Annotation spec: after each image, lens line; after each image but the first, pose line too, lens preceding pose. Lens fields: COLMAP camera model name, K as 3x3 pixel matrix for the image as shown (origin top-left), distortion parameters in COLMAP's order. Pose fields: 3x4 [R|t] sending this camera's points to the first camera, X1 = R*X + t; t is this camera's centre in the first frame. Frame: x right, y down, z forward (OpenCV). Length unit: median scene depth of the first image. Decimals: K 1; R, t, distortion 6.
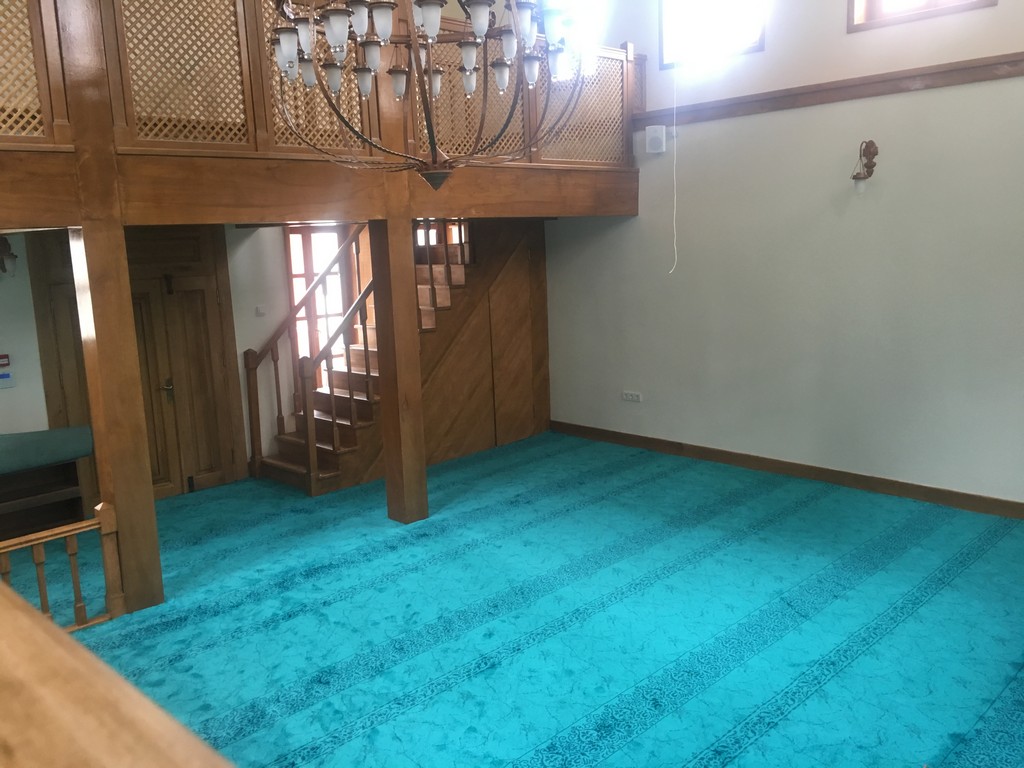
lens RADIAL K [[871.8, 0, 513.0], [0, 871.8, 382.5], [0, 0, 1]] dist [0.077476, -0.088967]
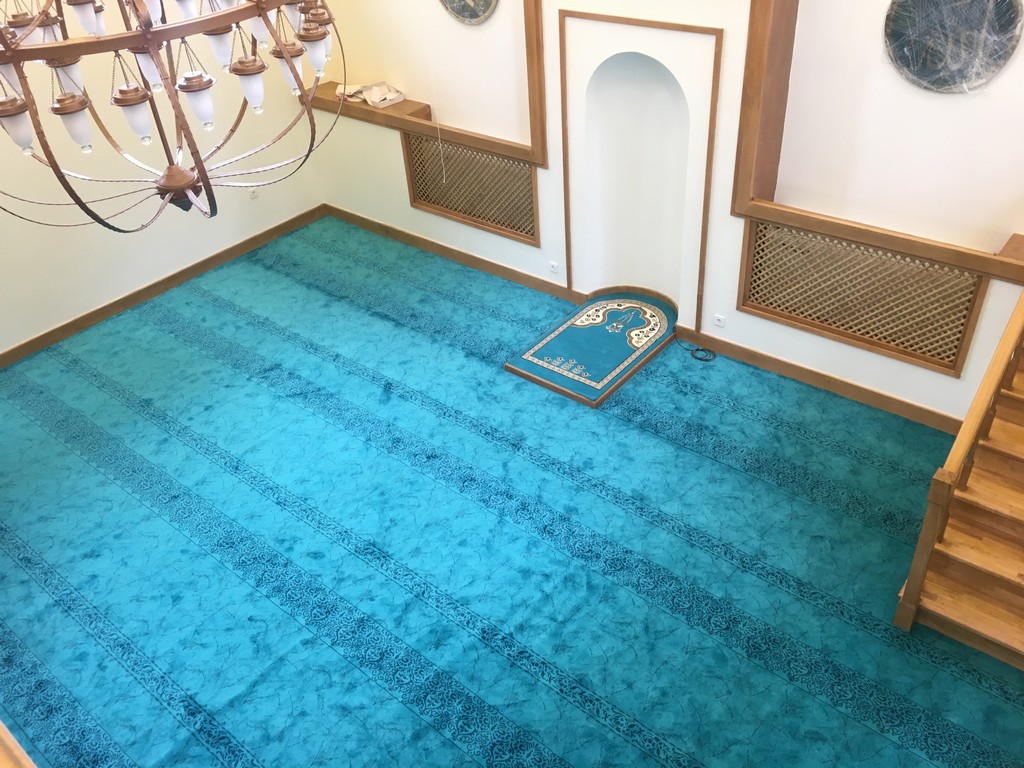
lens RADIAL K [[867.6, 0, 513.7], [0, 867.6, 379.3], [0, 0, 1]] dist [0.077066, -0.092525]
pose [[-0.091241, -0.553290, 0.827976, -0.723158], [0.237286, 0.795417, 0.557681, -0.386749], [-0.967146, 0.247350, 0.058713, 0.531270]]
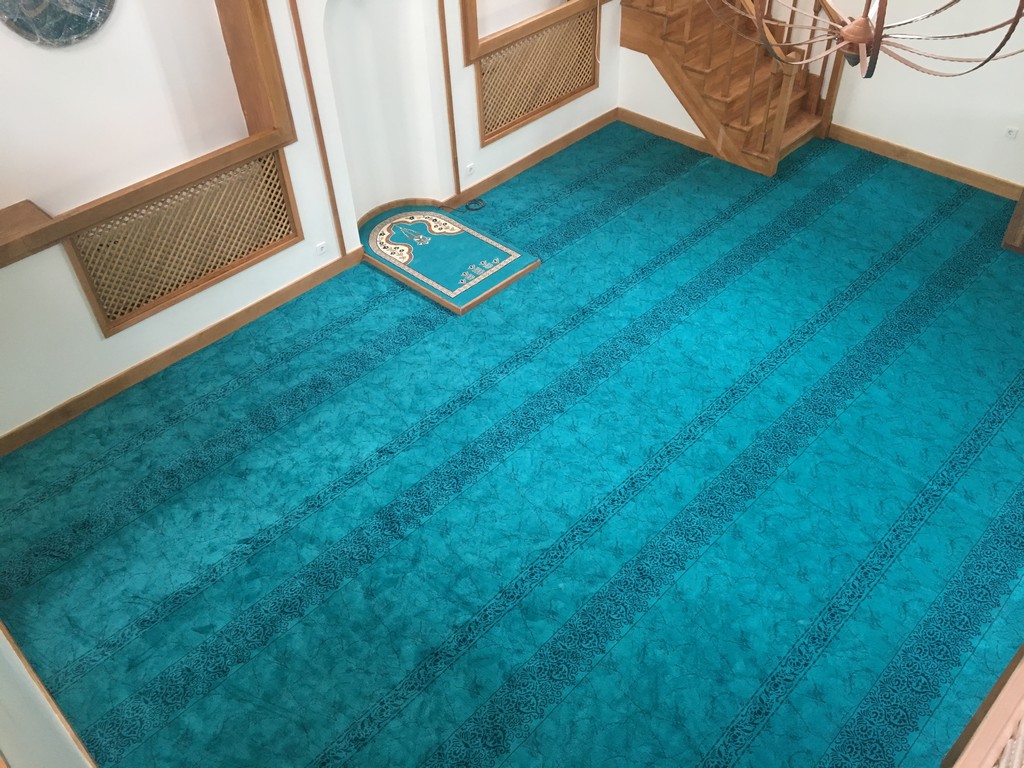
lens RADIAL K [[867.6, 0, 513.7], [0, 867.6, 379.3], [0, 0, 1]] dist [0.077066, -0.092525]
pose [[-0.997852, 0.056642, 0.032915, 0.181690], [0.060700, 0.610428, 0.789743, -0.573990], [0.024640, 0.790044, -0.612554, 1.377970]]
